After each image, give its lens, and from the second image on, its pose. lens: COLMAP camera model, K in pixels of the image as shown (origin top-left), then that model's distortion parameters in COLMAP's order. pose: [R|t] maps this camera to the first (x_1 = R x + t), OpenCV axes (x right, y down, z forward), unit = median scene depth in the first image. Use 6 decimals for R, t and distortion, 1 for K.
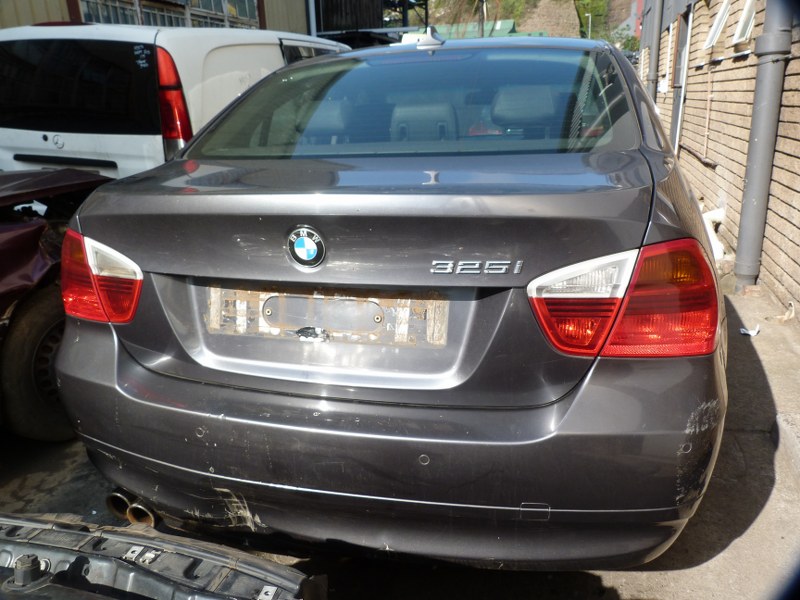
lens RADIAL K [[584.8, 0, 395.6], [0, 584.8, 297.9], [0, 0, 1]] dist [-0.043061, 0.036430]
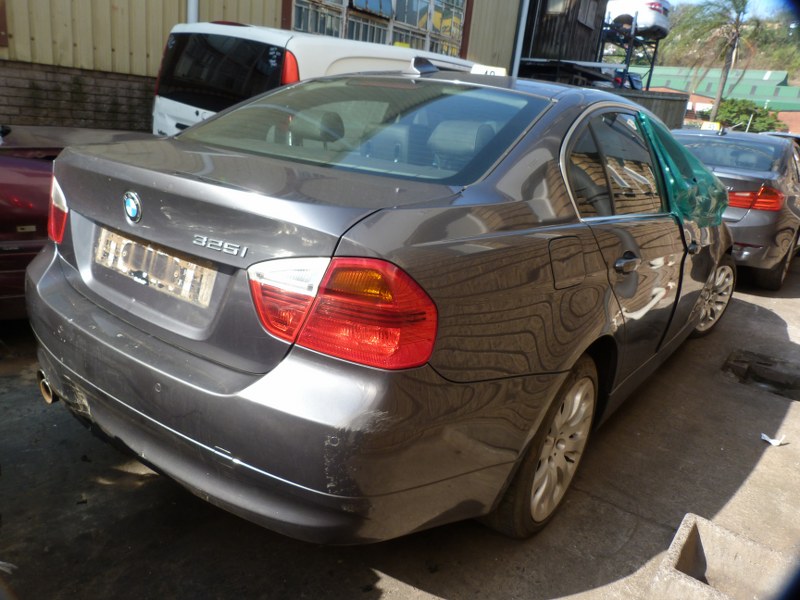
lens RADIAL K [[584.8, 0, 395.6], [0, 584.8, 297.9], [0, 0, 1]] dist [-0.043061, 0.036430]
pose [[0.924236, 0.238126, -0.298469, 0.690624], [-0.247356, 0.968899, 0.007053, -0.036370], [0.290866, 0.067309, 0.954393, -0.048833]]
